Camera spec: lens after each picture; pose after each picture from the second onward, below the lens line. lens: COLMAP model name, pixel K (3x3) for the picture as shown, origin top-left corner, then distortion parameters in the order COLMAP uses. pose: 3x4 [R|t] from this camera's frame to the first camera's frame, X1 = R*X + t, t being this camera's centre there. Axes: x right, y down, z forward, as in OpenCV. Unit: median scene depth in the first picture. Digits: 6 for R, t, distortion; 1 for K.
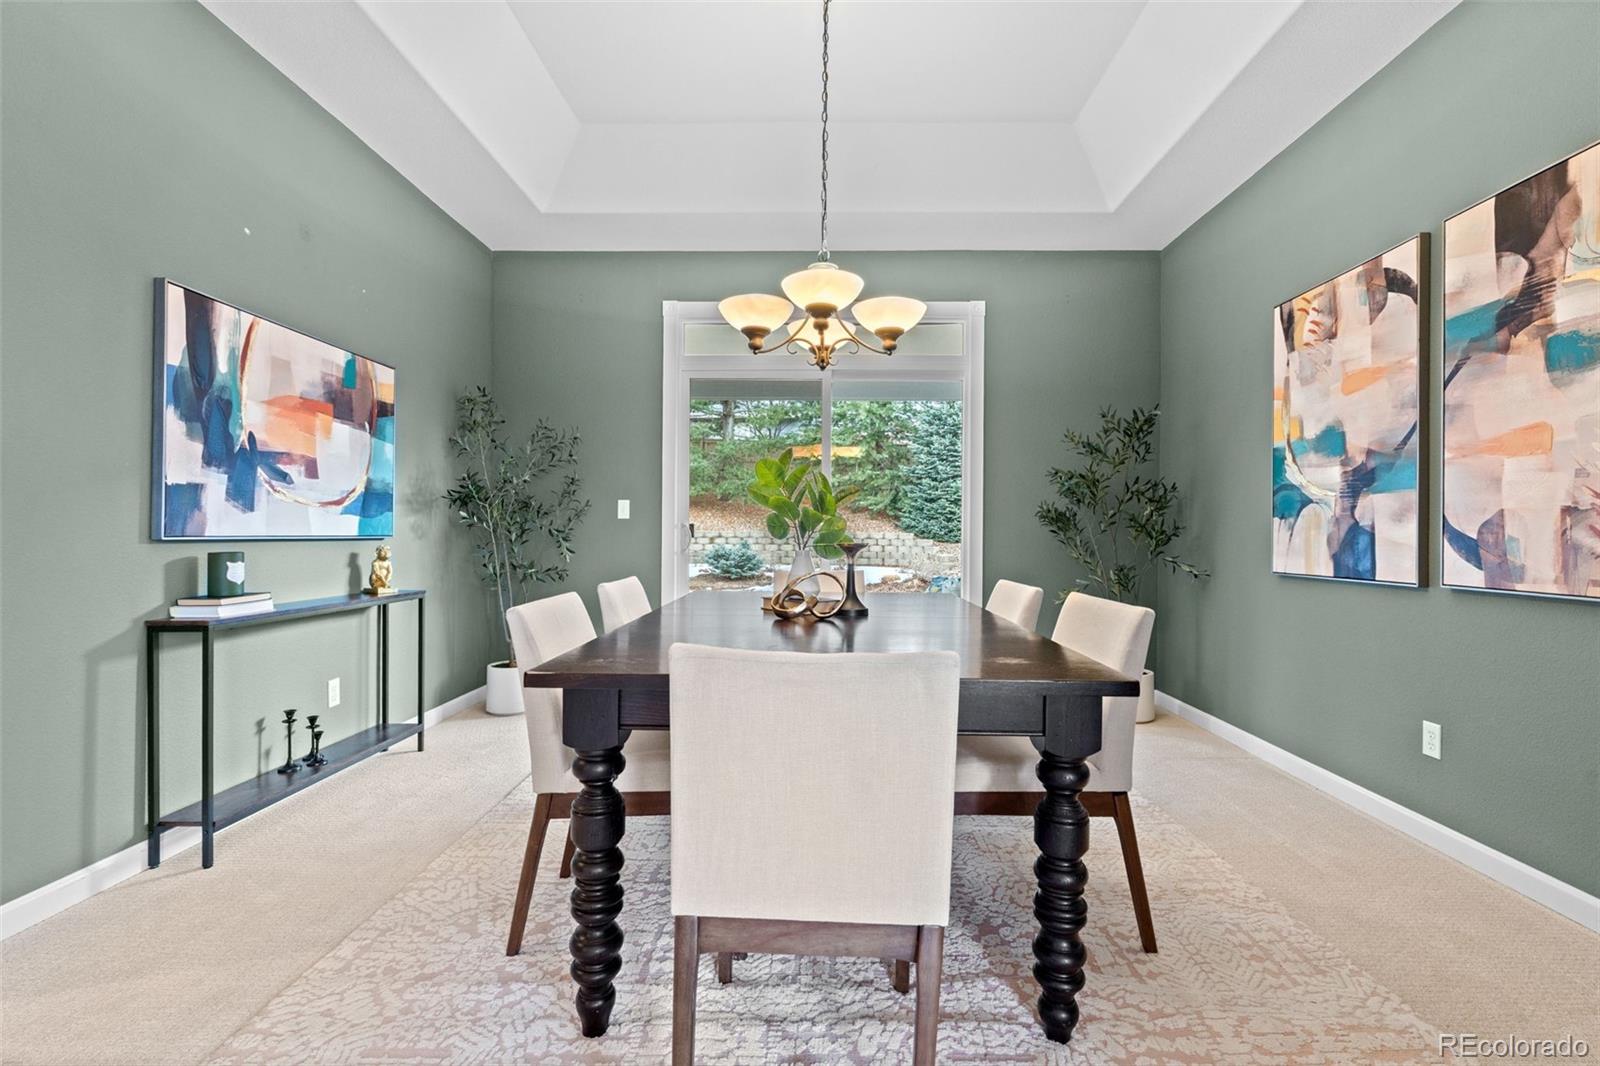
lens RADIAL K [[726.9, 0, 826.1], [0, 726.9, 529.4], [0, 0, 1]] dist [-0.002245, -0.000462]
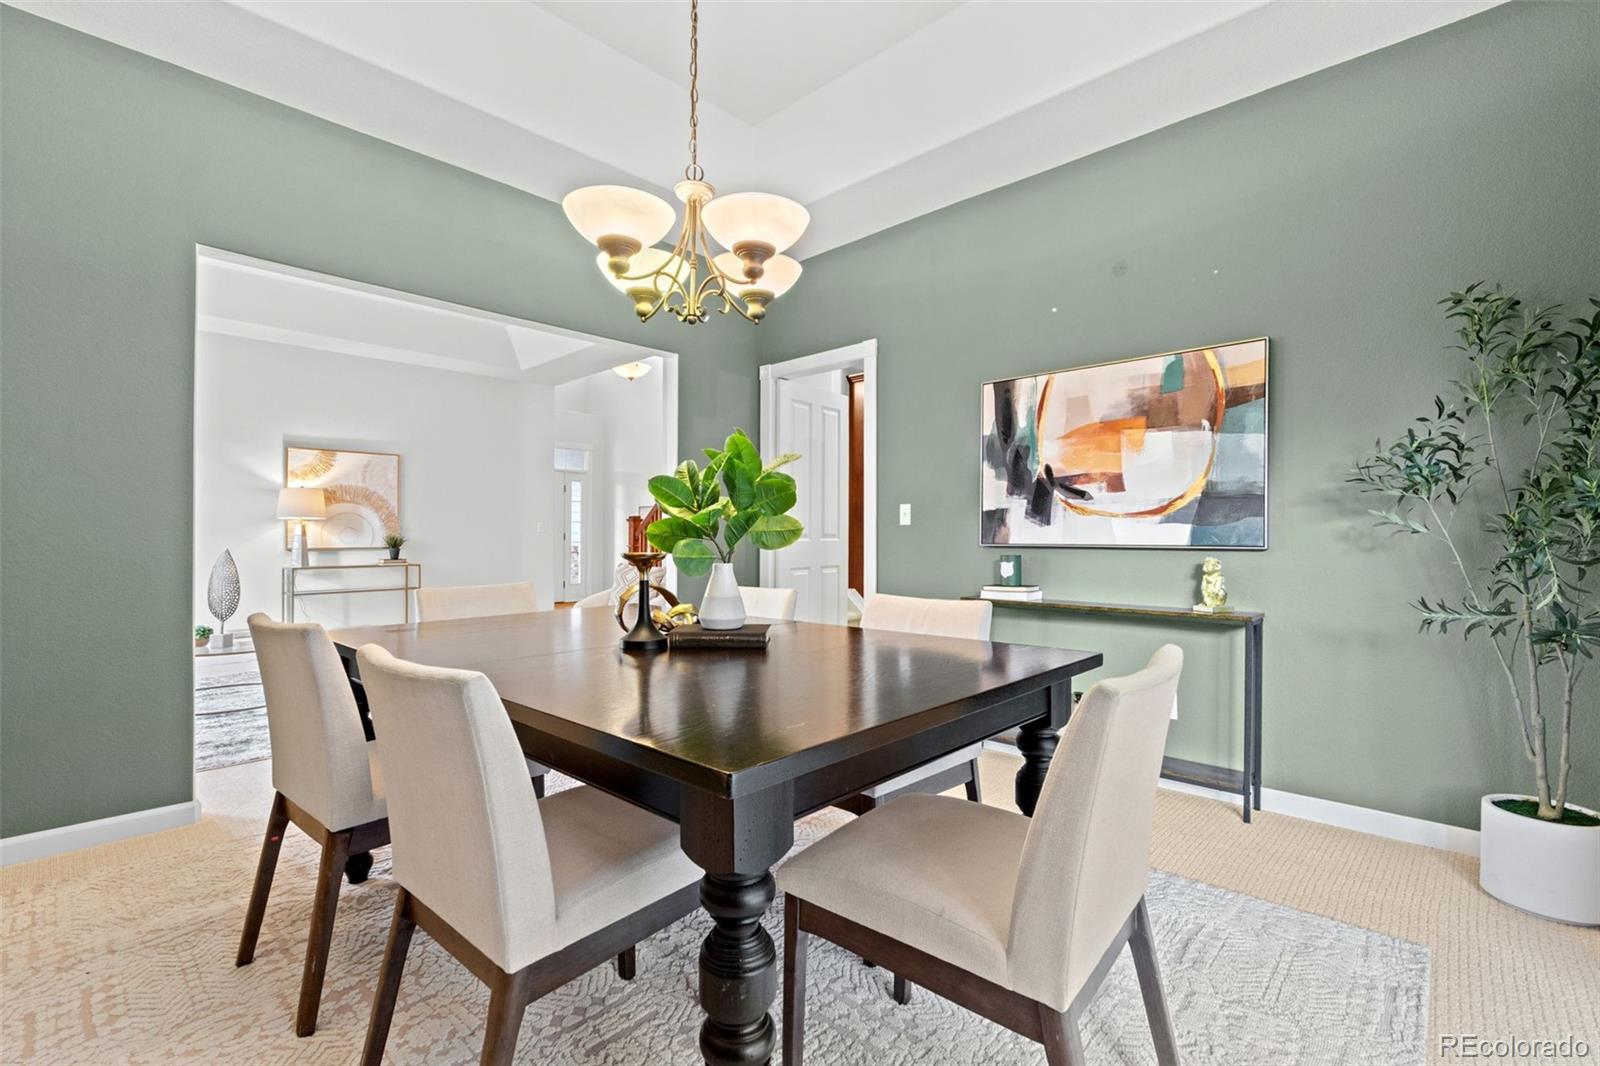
lens RADIAL K [[707.3, 0, 797.5], [0, 707.3, 536.4], [0, 0, 1]] dist [-0.002052, -0.000209]
pose [[-0.697771, -0.007084, -0.716286, 0.385552], [-0.002206, 0.999968, -0.007741, 0.005725], [0.716318, -0.003822, -0.697764, 1.394457]]
